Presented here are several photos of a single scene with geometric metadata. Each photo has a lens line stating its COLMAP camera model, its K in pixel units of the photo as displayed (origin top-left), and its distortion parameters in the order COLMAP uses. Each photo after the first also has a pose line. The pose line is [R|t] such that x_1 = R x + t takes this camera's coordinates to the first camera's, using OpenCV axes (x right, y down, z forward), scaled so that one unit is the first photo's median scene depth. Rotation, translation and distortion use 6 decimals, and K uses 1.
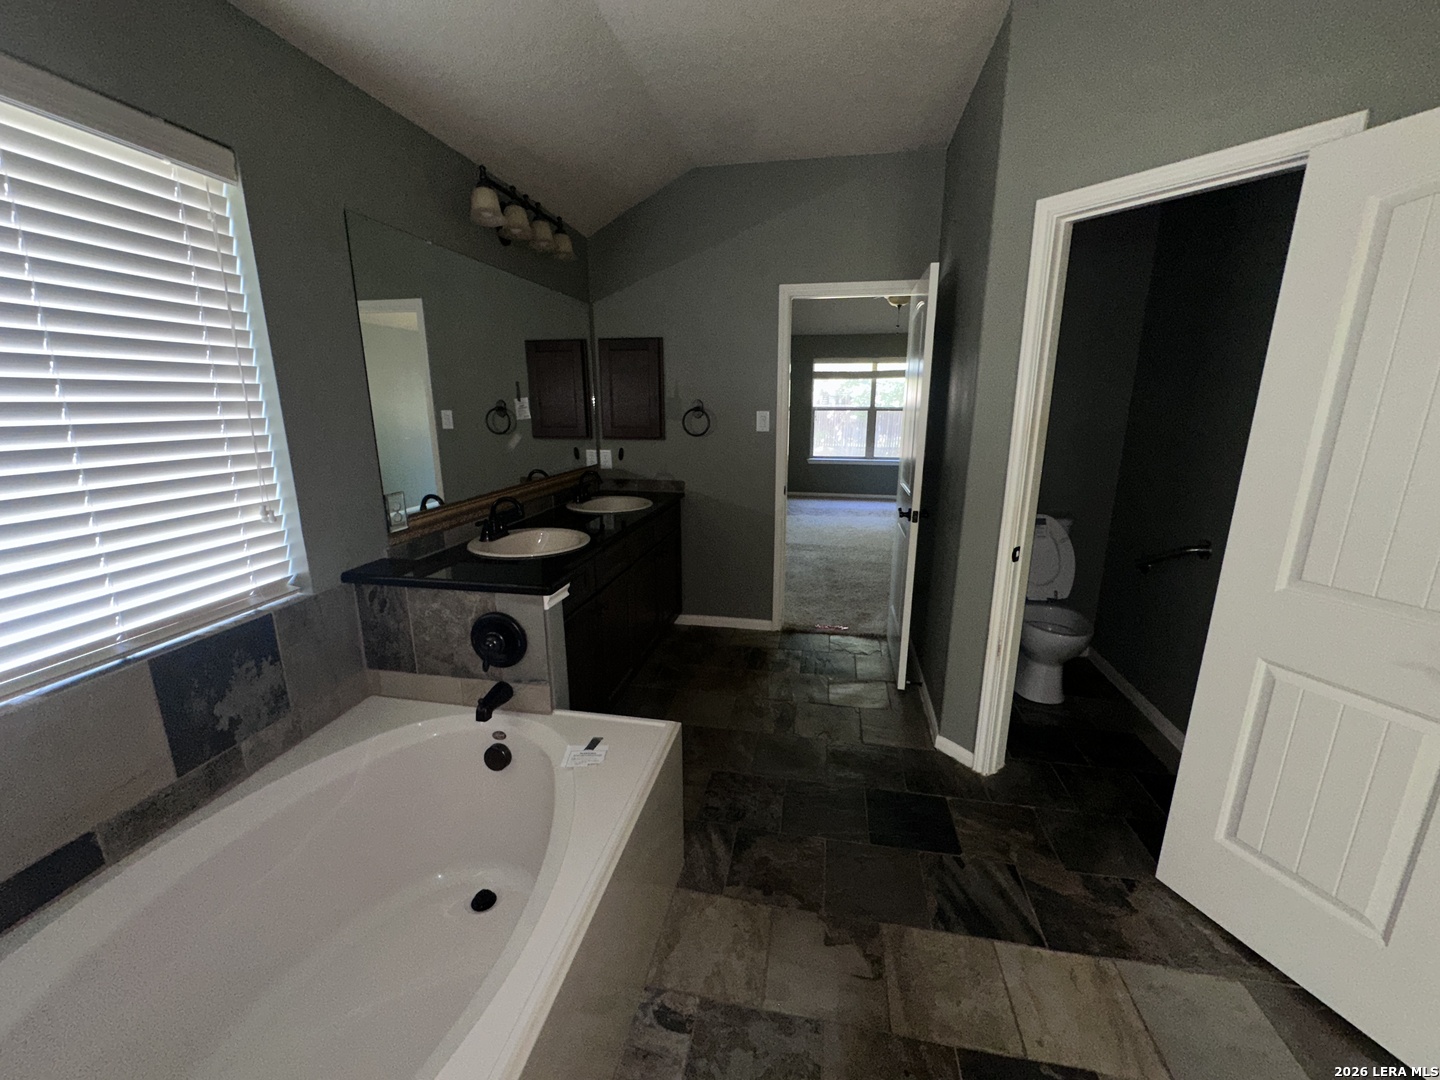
lens RADIAL K [[578.0, 0, 719.3], [0, 578.0, 542.0], [0, 0, 1]] dist [-0.004360, 0.000811]
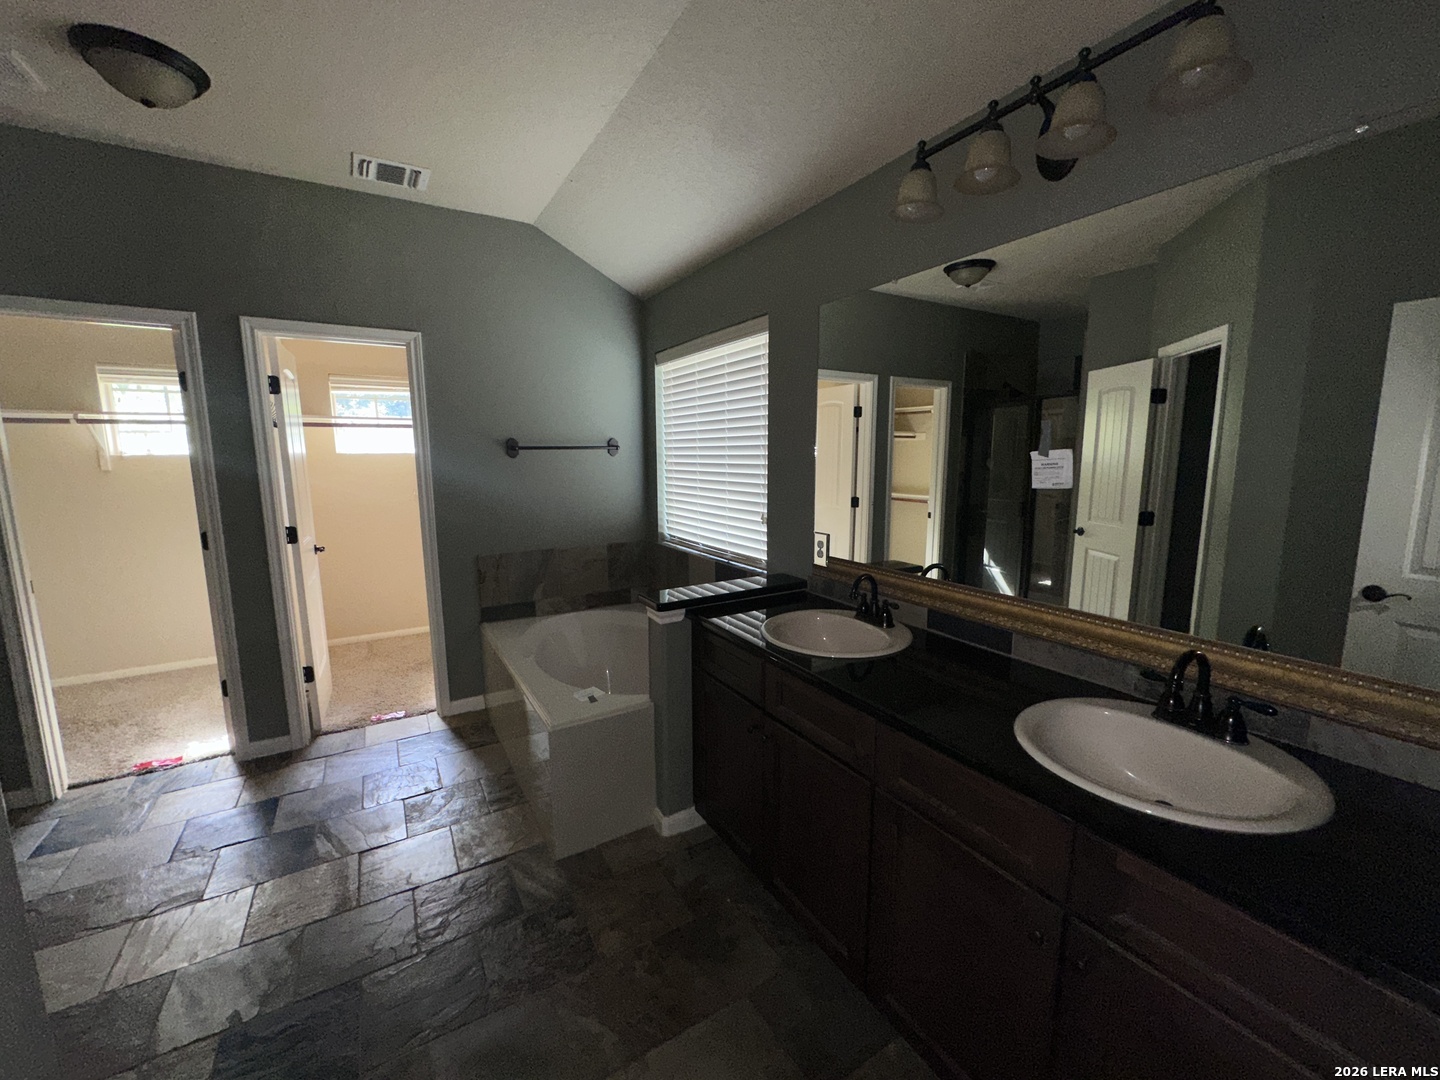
lens RADIAL K [[578.0, 0, 717.5], [0, 578.0, 541.0], [0, 0, 1]] dist [-0.004360, 0.000811]
pose [[-0.756002, 0.102936, -0.646425, 0.051198], [-0.147719, 0.935252, 0.321687, -0.061475], [0.637683, 0.338685, -0.691847, 0.251502]]
